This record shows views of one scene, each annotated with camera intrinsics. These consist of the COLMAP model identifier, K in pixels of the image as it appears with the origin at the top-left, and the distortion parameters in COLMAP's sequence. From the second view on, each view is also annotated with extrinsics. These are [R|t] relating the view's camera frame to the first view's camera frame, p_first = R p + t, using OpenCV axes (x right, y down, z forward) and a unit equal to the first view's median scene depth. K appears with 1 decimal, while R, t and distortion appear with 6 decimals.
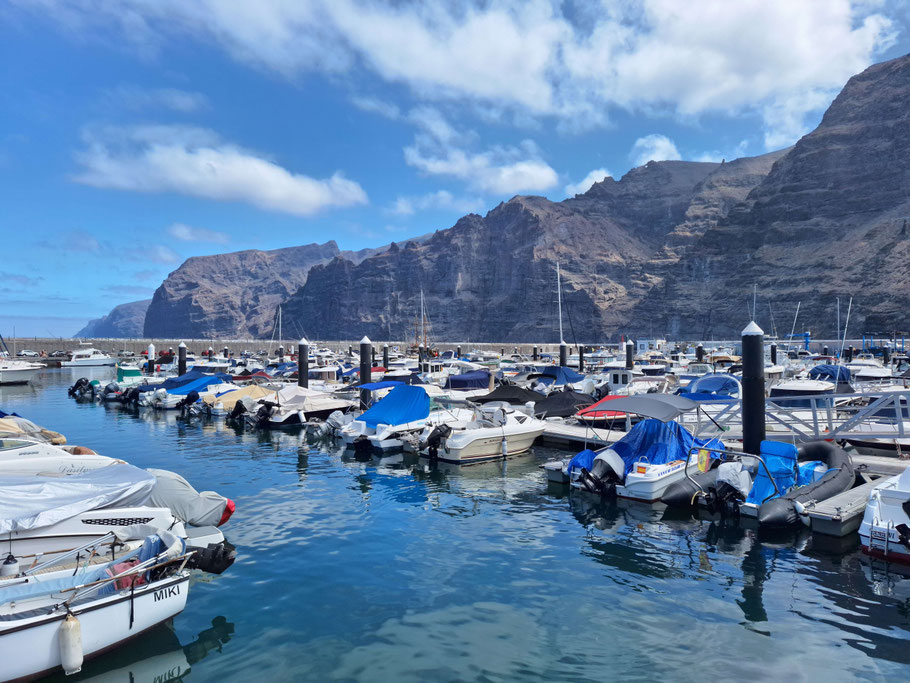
lens RADIAL K [[644.3, 0, 484.5], [0, 644.3, 365.3], [0, 0, 1]] dist [0.030801, -0.031299]
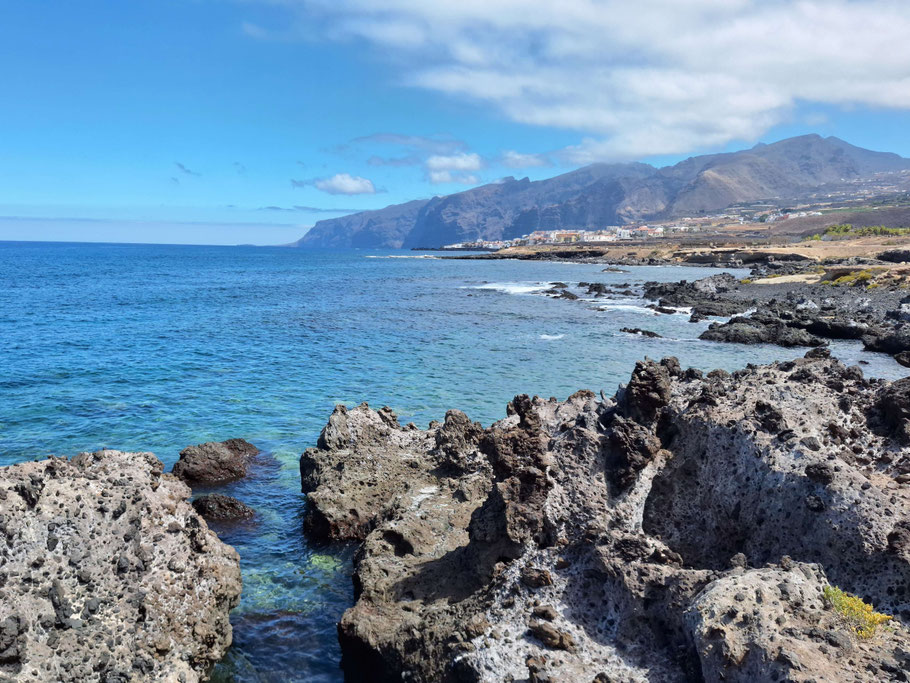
lens RADIAL K [[644.3, 0, 453.6], [0, 644.3, 343.6], [0, 0, 1]] dist [0.030801, -0.031299]
pose [[0.949093, 0.054228, -0.310293, 0.157508], [-0.015843, 0.992041, 0.124913, 0.017013], [0.314597, -0.113638, 0.942399, -0.877782]]
